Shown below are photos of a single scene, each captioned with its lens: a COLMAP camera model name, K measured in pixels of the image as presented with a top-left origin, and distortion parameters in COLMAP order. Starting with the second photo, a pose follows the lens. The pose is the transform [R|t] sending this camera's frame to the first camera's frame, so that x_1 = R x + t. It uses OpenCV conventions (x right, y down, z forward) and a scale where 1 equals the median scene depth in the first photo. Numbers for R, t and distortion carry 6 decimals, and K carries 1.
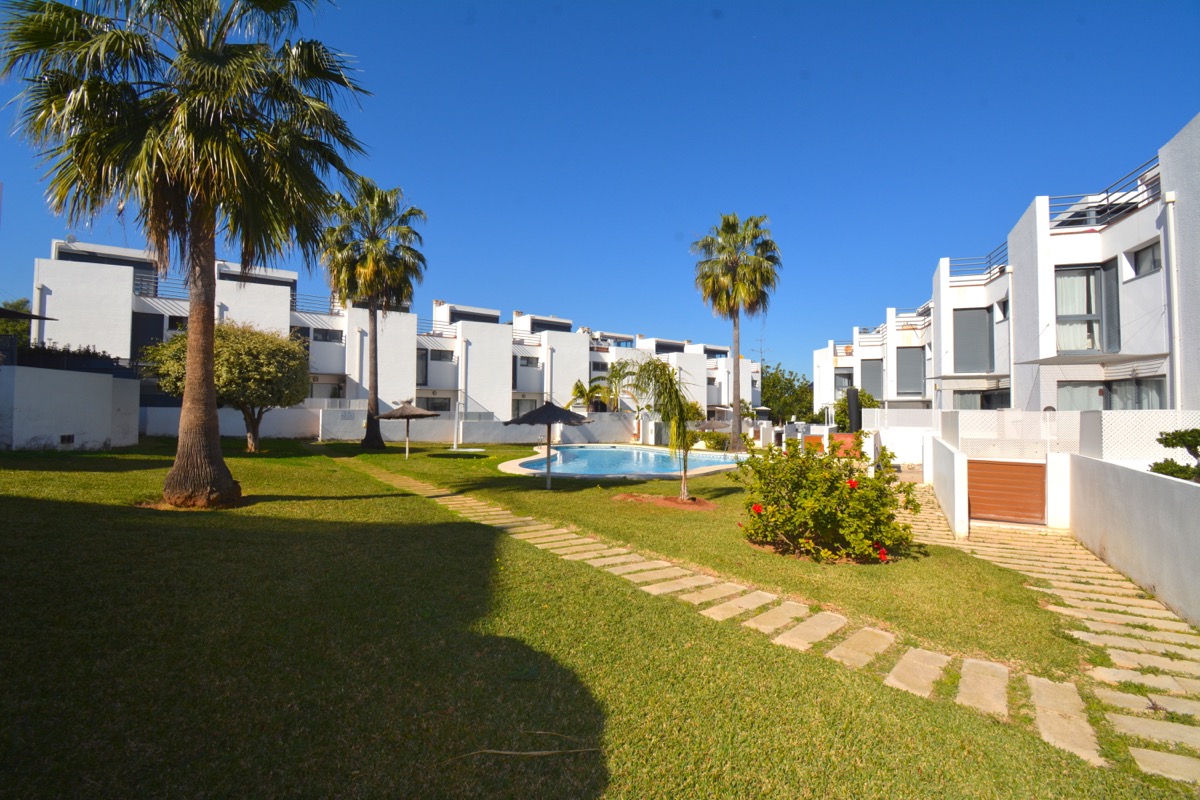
lens RADIAL K [[525.7, 0, 600.8], [0, 525.7, 398.8], [0, 0, 1]] dist [0.014424, -0.019830]
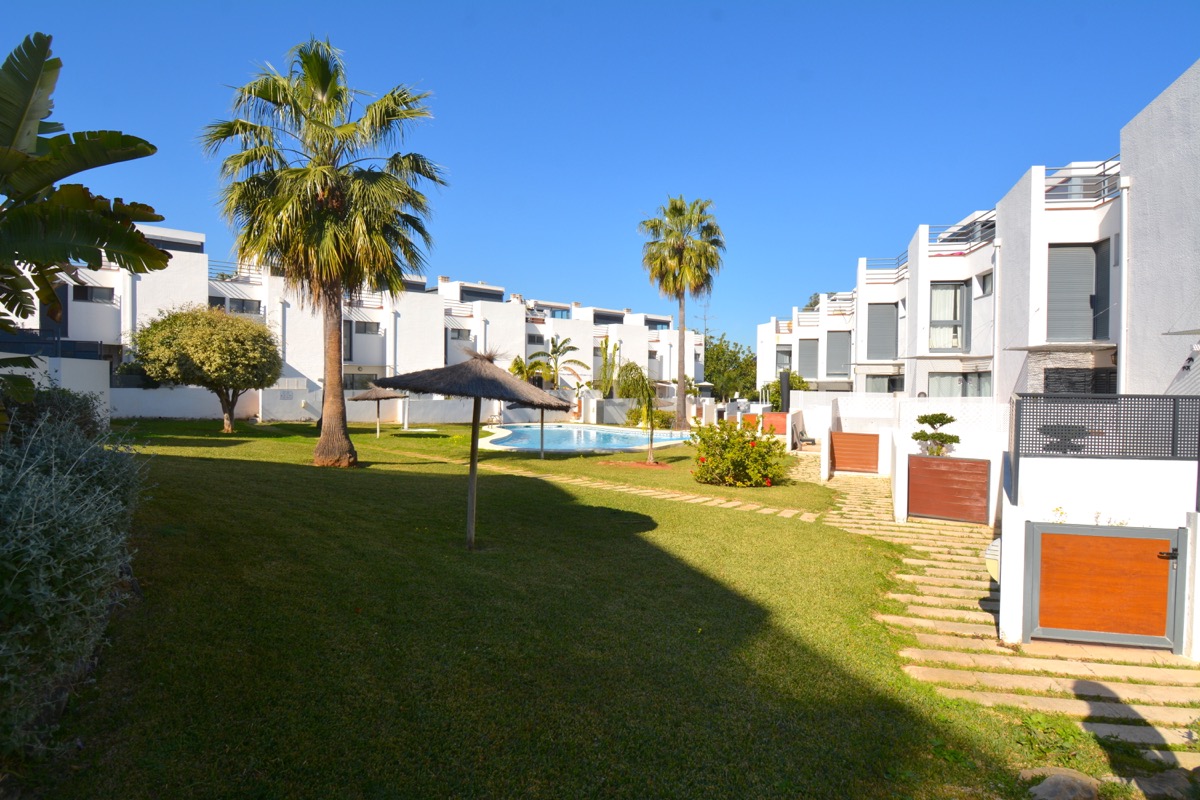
lens RADIAL K [[651.5, 0, 600.2], [0, 651.5, 404.1], [0, 0, 1]] dist [-0.010636, -0.000591]
pose [[0.990445, -0.002316, 0.137888, -0.078562], [-0.005638, 0.998343, 0.057267, -0.023049], [-0.137792, -0.057498, 0.988791, -0.252235]]
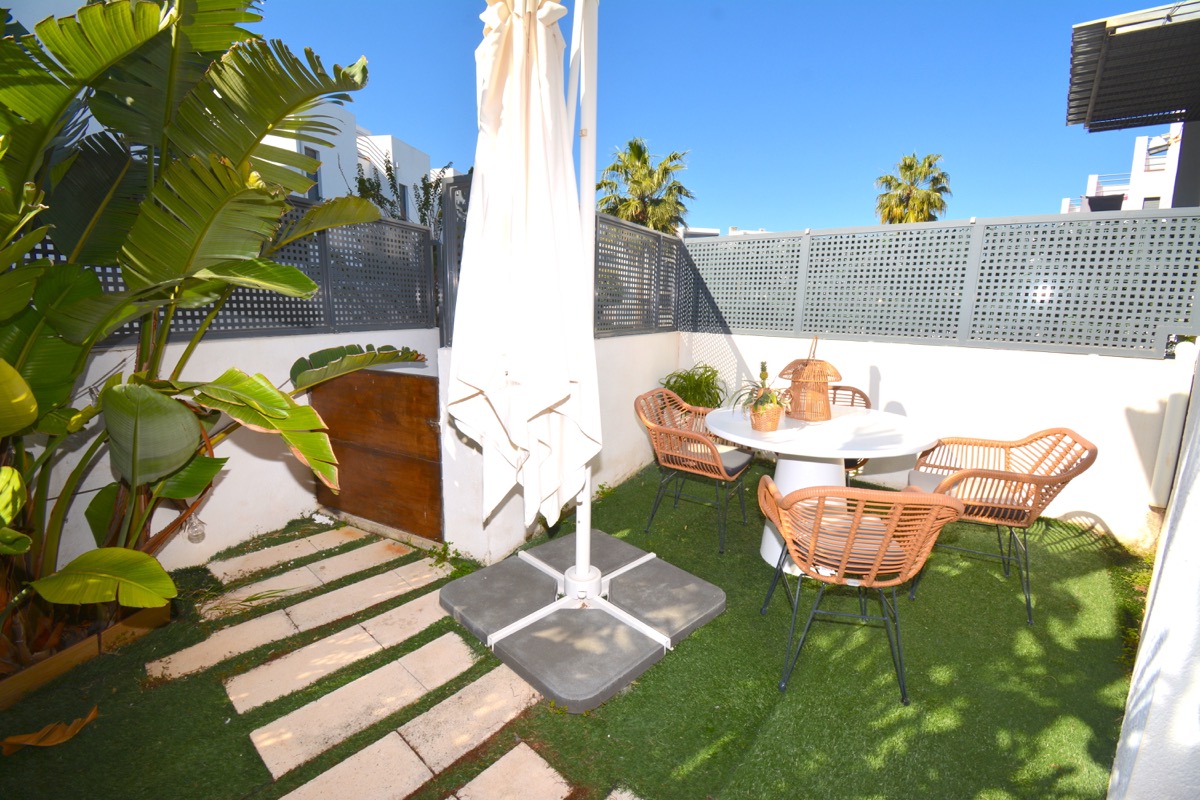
lens RADIAL K [[525.7, 0, 598.3], [0, 525.7, 398.8], [0, 0, 1]] dist [0.014424, -0.019830]
pose [[0.927562, 0.078408, -0.365351, 0.057426], [-0.002753, 0.979145, 0.203144, -0.027428], [0.373660, -0.187422, 0.908433, -0.580309]]
